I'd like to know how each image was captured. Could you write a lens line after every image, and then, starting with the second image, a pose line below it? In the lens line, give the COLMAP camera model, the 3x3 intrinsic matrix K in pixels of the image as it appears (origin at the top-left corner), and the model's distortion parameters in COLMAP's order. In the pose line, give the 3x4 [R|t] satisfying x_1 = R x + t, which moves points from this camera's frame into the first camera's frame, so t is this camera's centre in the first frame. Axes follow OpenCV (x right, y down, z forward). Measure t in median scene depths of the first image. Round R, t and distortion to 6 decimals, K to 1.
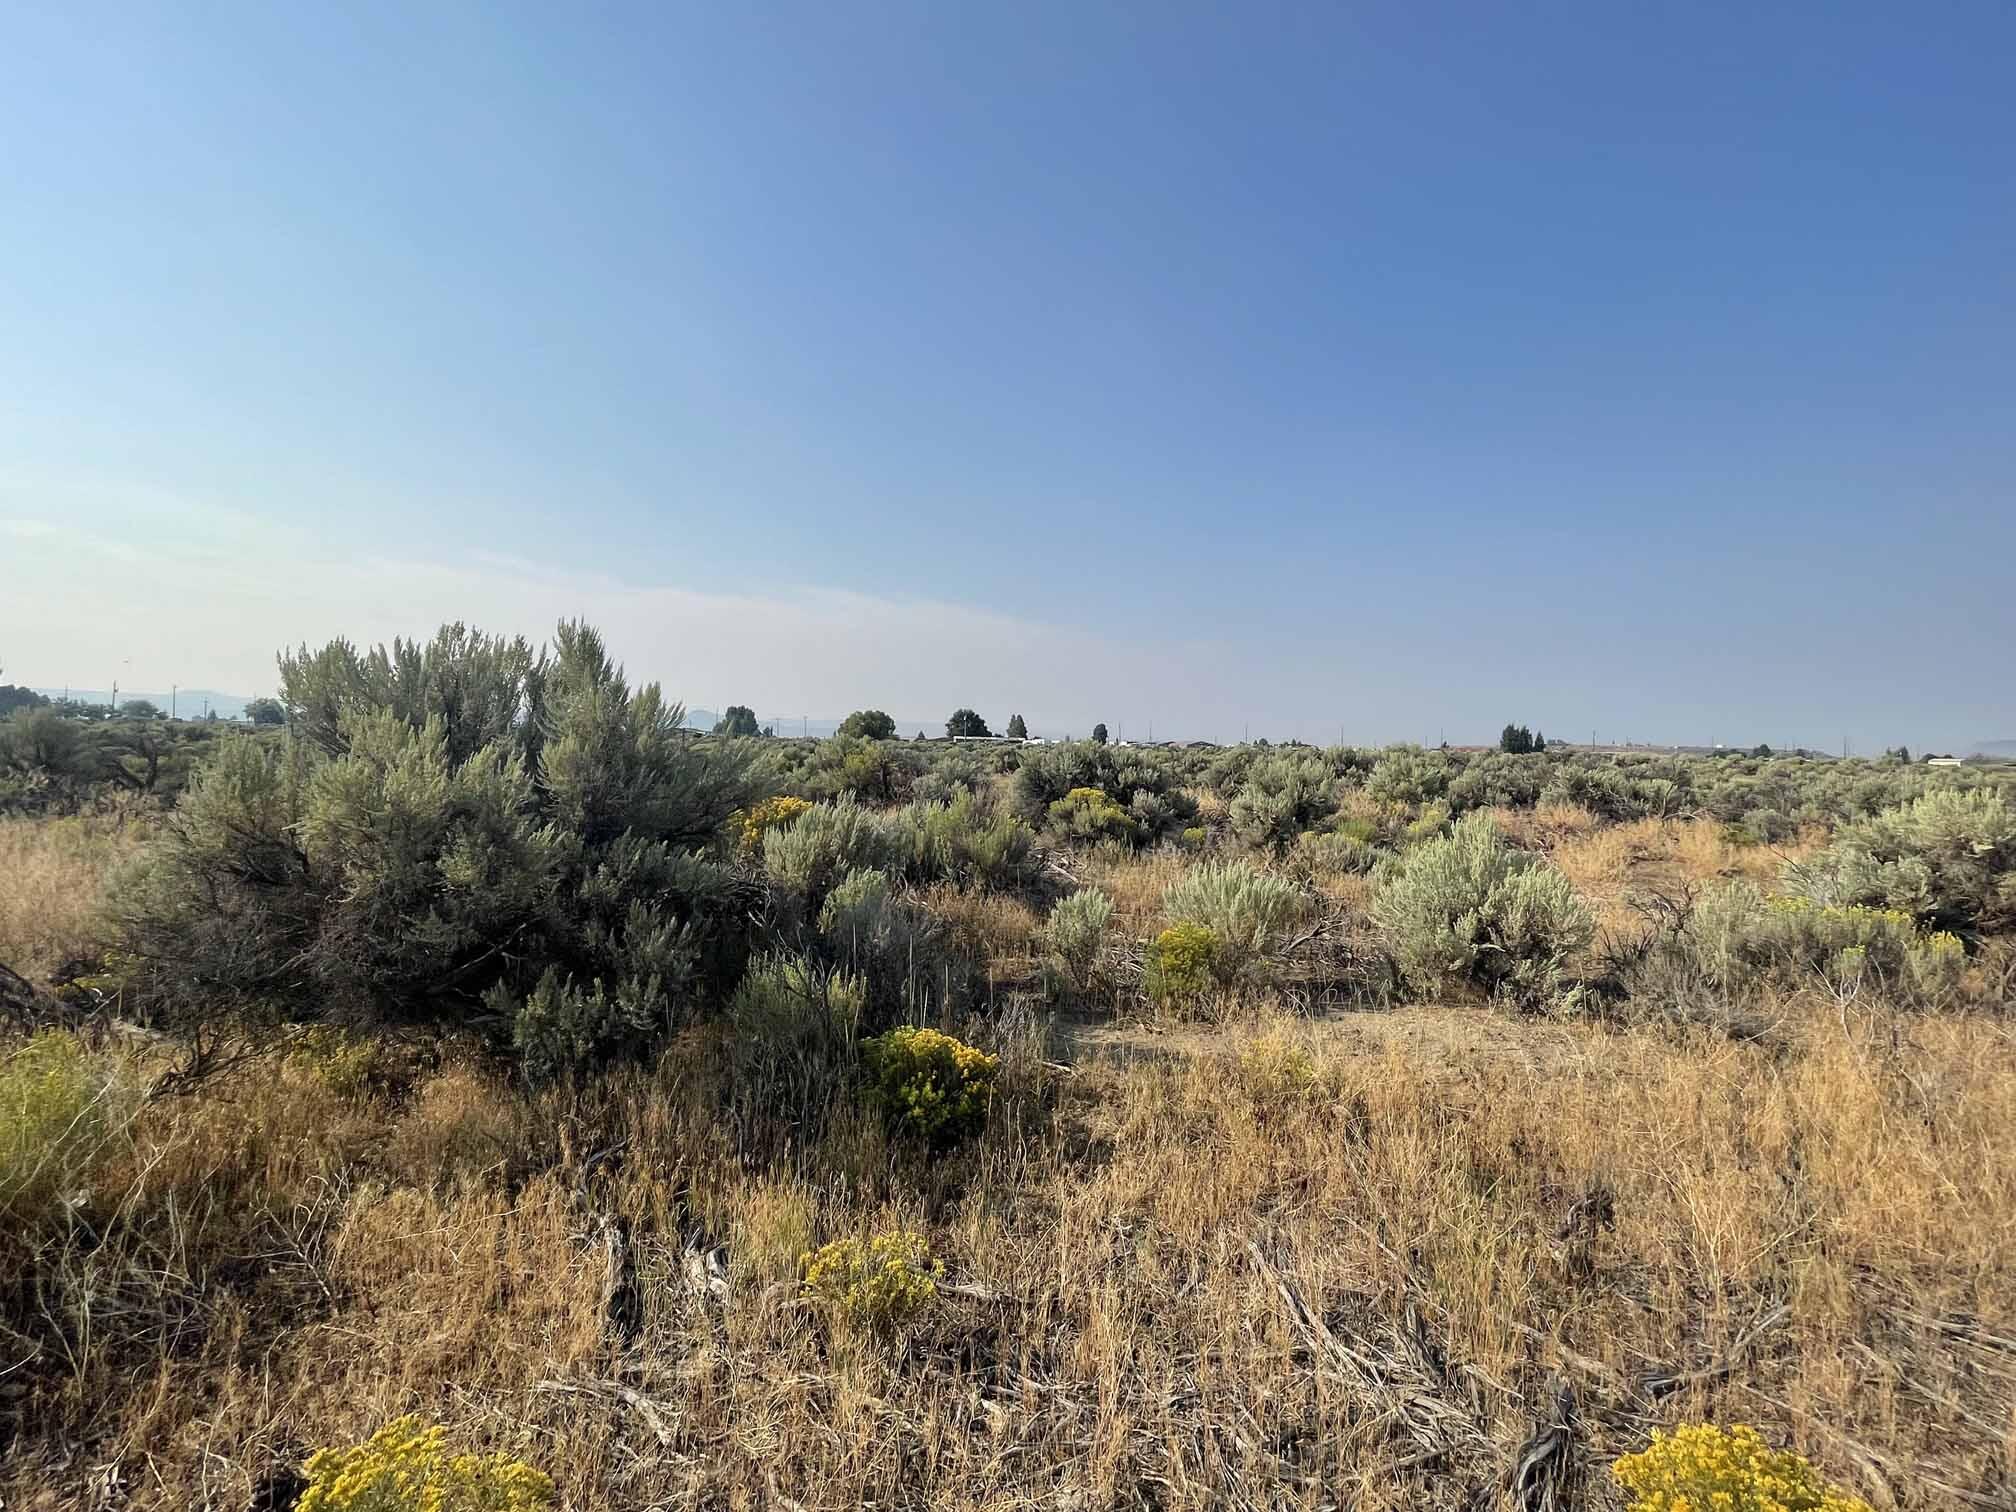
lens RADIAL K [[863.6, 0, 999.9], [0, 863.6, 746.5], [0, 0, 1]] dist [-0.000009, 0.001260]
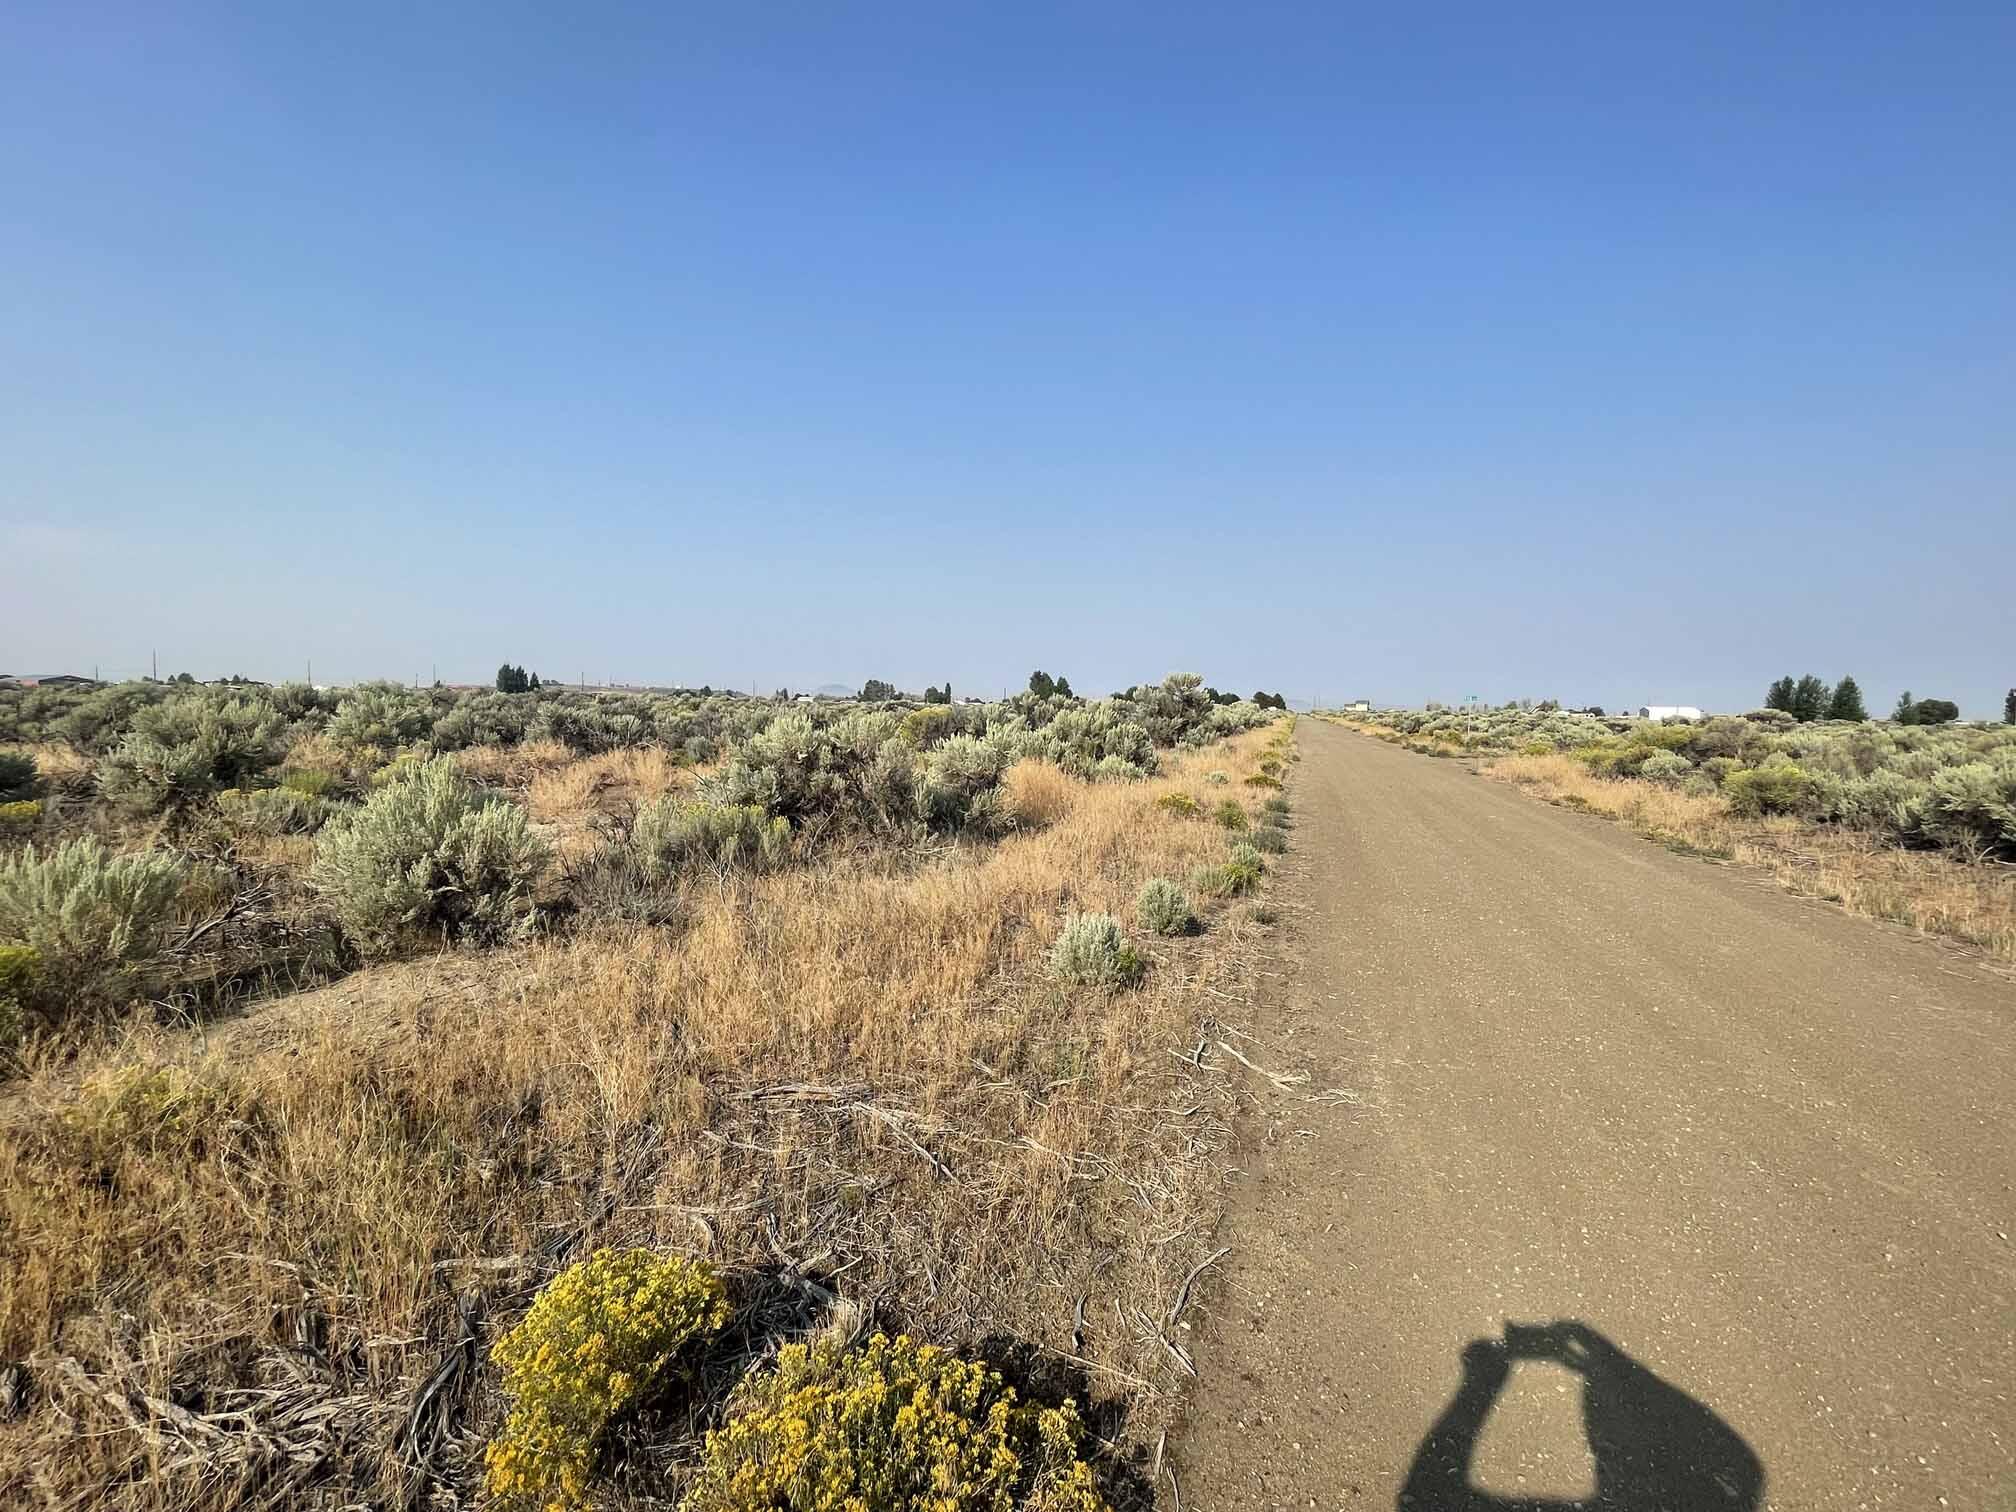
lens RADIAL K [[863.6, 0, 1001.1], [0, 863.6, 743.1], [0, 0, 1]] dist [-0.000009, 0.001260]
pose [[0.496126, -0.050228, 0.866797, 0.050951], [-0.007018, 0.998061, 0.061851, 0.003904], [-0.868222, -0.036769, 0.494811, -0.016523]]
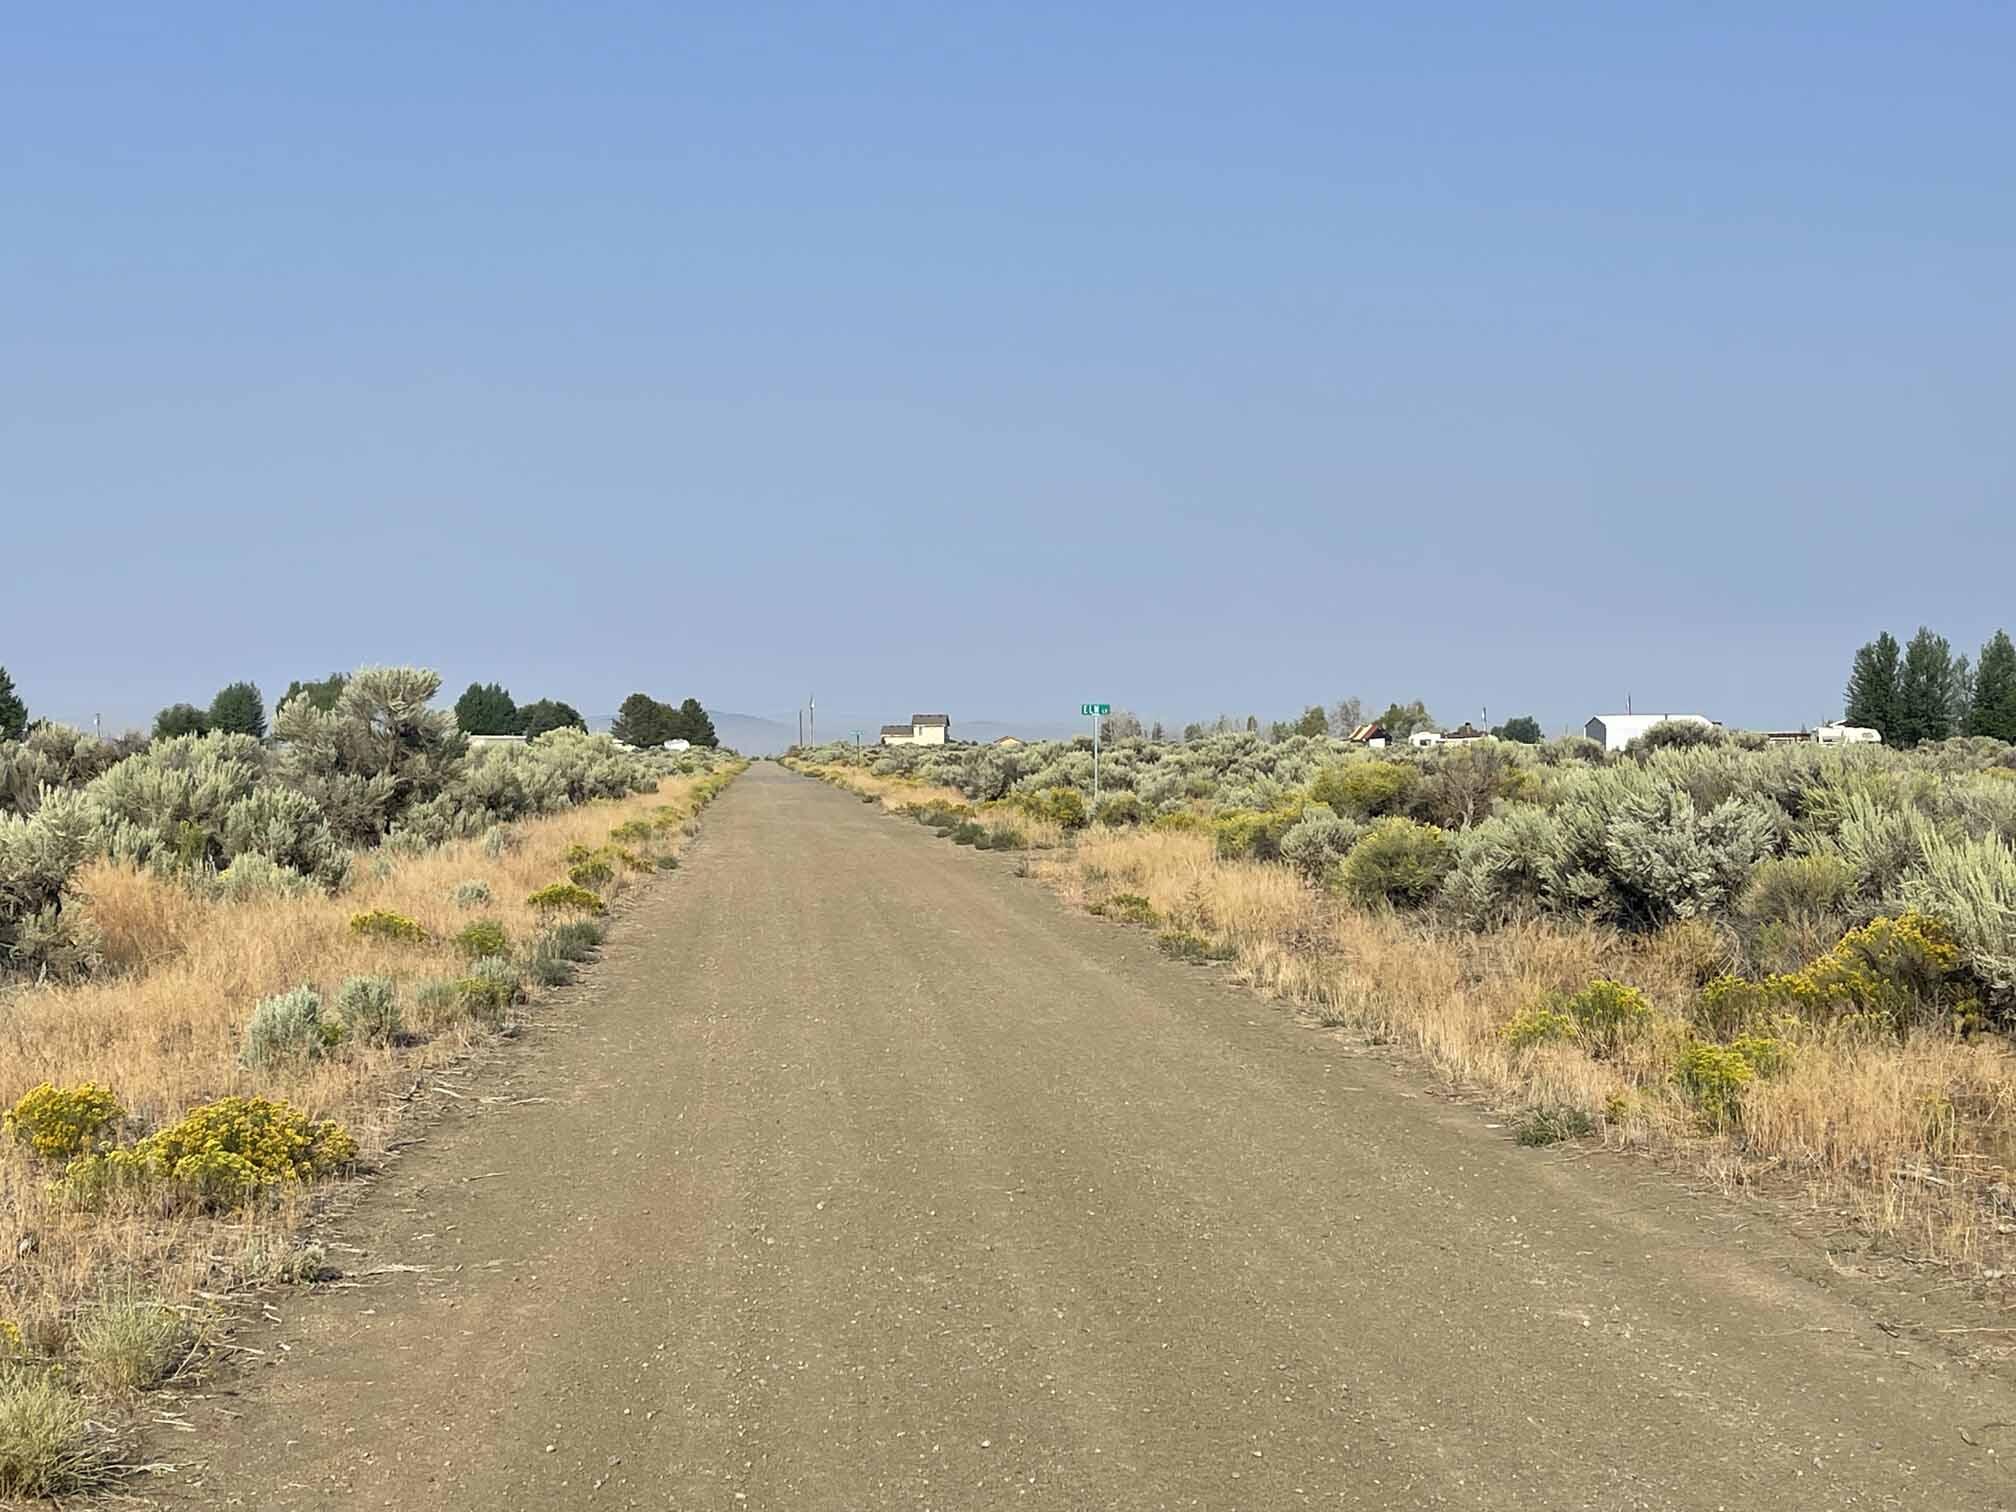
lens RADIAL K [[2903.5, 0, 1022.2], [0, 2903.5, 747.9], [0, 0, 1]] dist [0.084404, 0.000000]
pose [[0.101756, -0.022459, 0.994556, -2.119208], [0.011759, 0.999702, 0.021372, -0.043837], [-0.994740, 0.009520, 0.101990, -0.737513]]
